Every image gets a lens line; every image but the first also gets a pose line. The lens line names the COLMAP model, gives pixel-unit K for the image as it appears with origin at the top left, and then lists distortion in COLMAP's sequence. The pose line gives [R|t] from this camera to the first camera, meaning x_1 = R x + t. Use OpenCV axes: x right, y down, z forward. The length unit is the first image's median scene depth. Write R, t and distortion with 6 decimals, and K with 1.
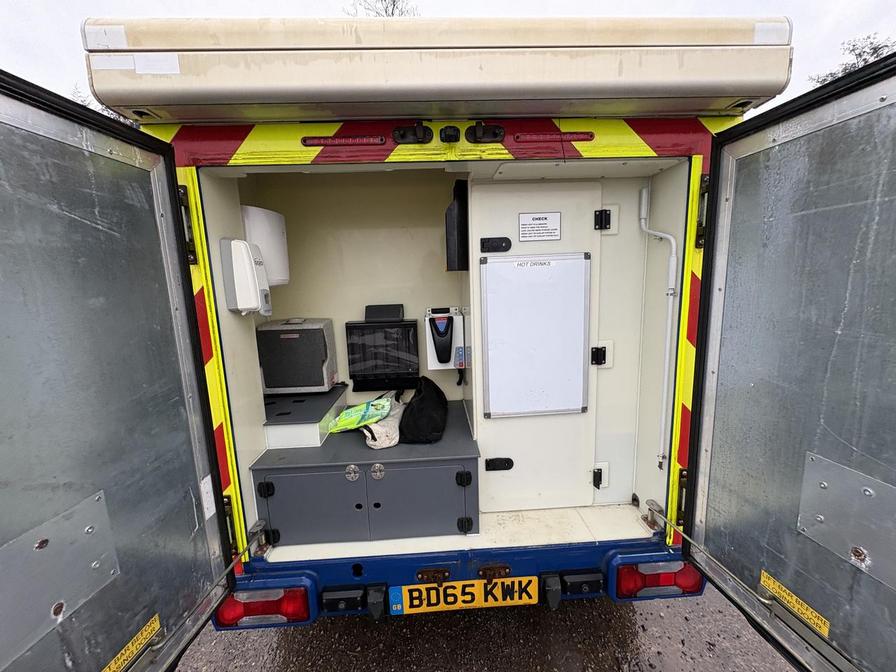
lens RADIAL K [[356.7, 0, 448.0], [0, 356.7, 336.0], [0, 0, 1]] dist [0.000194, -0.000065]
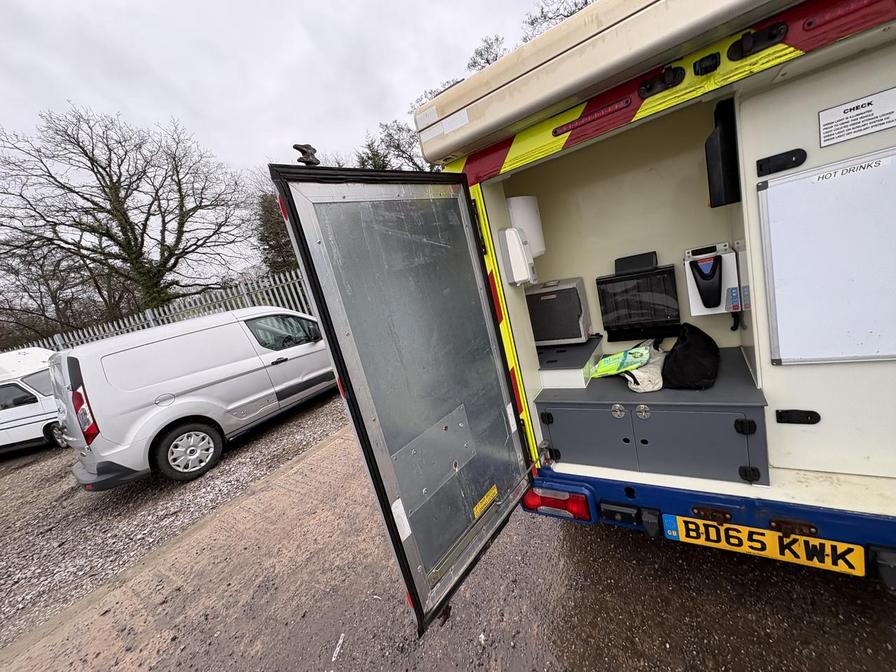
lens RADIAL K [[356.7, 0, 448.0], [0, 356.7, 336.0], [0, 0, 1]] dist [0.000194, -0.000065]
pose [[0.796711, -0.045535, -0.602643, -0.003075], [0.123428, 0.988400, 0.088494, -0.022413], [0.591622, -0.144887, 0.793089, -0.191857]]
